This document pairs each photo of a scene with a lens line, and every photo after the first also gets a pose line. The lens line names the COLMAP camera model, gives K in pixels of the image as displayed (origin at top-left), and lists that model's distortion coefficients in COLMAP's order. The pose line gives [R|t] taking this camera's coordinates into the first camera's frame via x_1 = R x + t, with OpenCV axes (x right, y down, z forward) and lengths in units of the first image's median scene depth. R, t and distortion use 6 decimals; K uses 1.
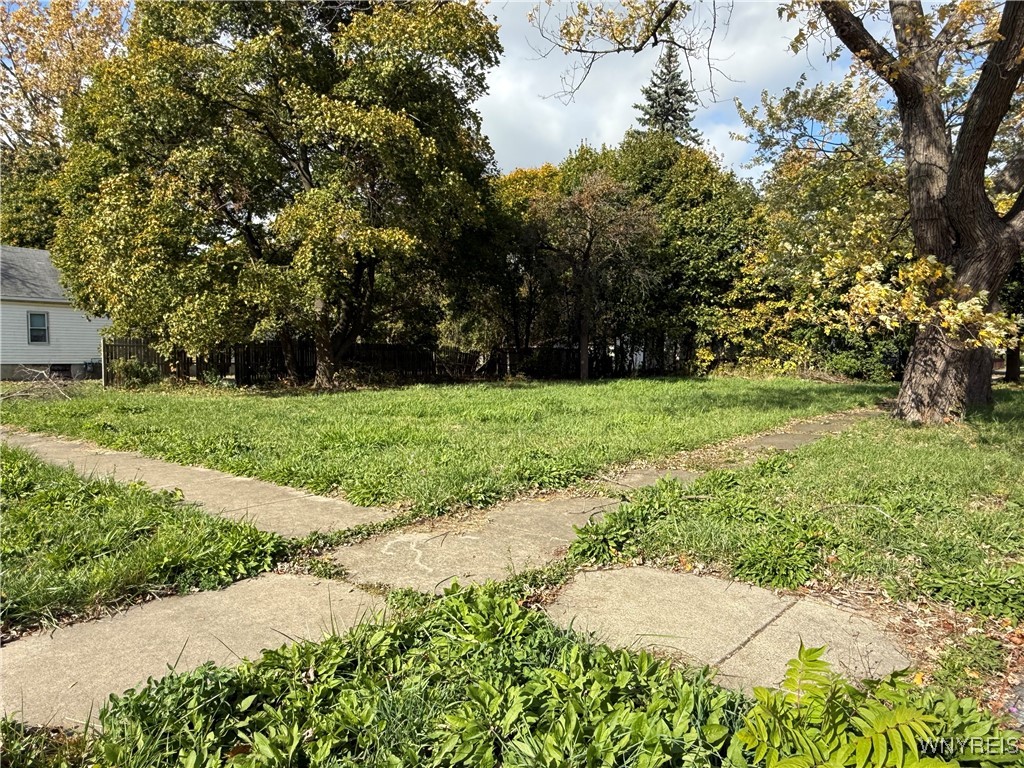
lens RADIAL K [[670.6, 0, 515.6], [0, 670.6, 416.5], [0, 0, 1]] dist [-0.011318, 0.002515]
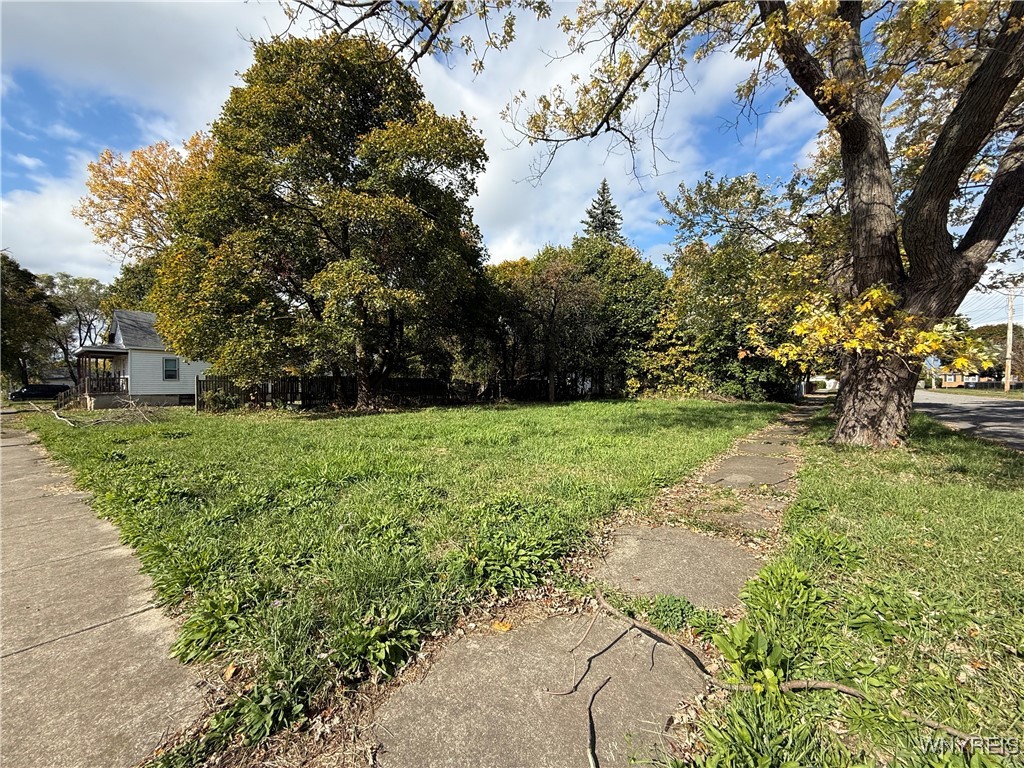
lens RADIAL K [[407.6, 0, 511.5], [0, 407.6, 389.4], [0, 0, 1]] dist [-0.009111, -0.000312]
pose [[0.999929, -0.009743, 0.006908, 0.011123], [0.010254, 0.996873, -0.078349, -0.014301], [-0.006123, 0.078414, 0.996902, 0.137324]]
